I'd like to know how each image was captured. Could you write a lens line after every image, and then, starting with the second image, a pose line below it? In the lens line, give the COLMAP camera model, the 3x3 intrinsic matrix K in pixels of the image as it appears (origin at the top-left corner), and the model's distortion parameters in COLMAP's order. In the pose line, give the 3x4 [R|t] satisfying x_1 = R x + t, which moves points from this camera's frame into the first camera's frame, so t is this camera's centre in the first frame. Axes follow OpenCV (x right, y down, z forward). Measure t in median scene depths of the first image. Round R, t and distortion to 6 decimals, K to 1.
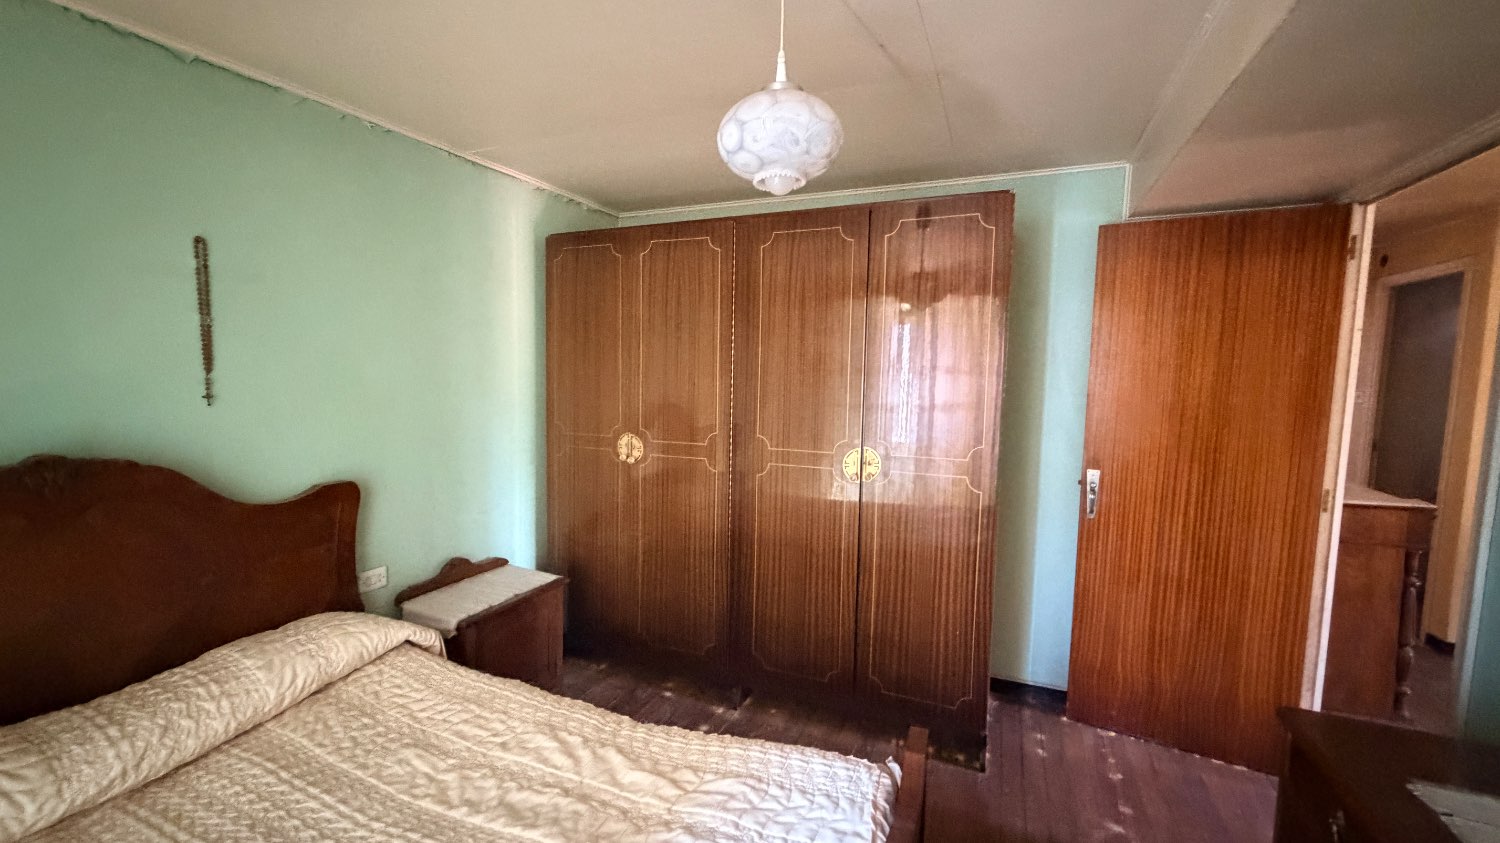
lens RADIAL K [[594.1, 0, 748.2], [0, 594.1, 425.5], [0, 0, 1]] dist [-0.001015, 0.000122]
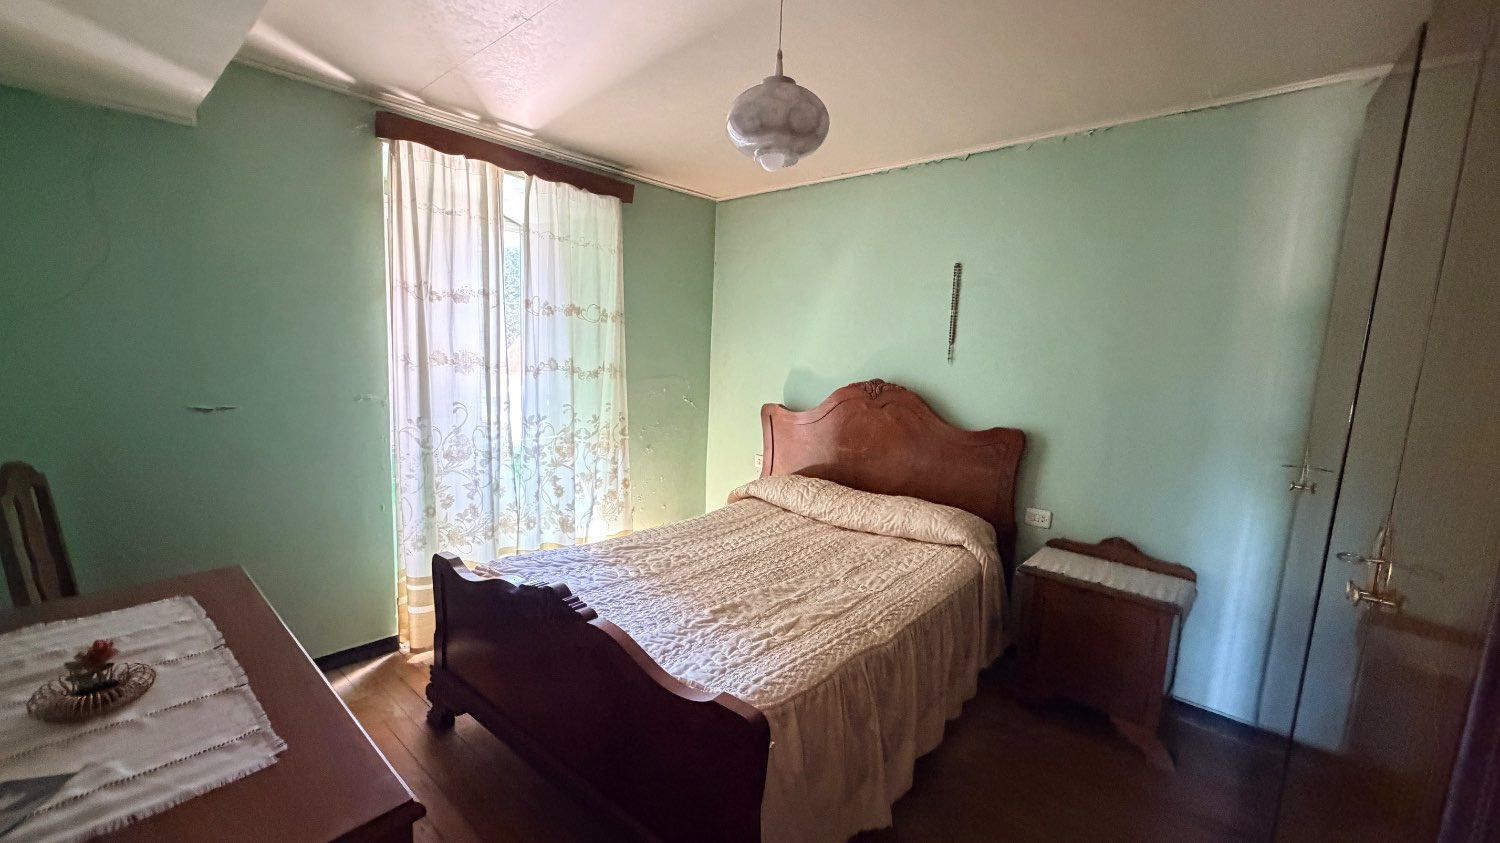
lens RADIAL K [[594.1, 0, 746.9], [0, 594.1, 427.7], [0, 0, 1]] dist [-0.001015, 0.000122]
pose [[-0.290550, 0.088939, -0.952718, 0.701076], [-0.134960, 0.981908, 0.132822, -0.002229], [0.947294, 0.167170, -0.273290, 0.757256]]
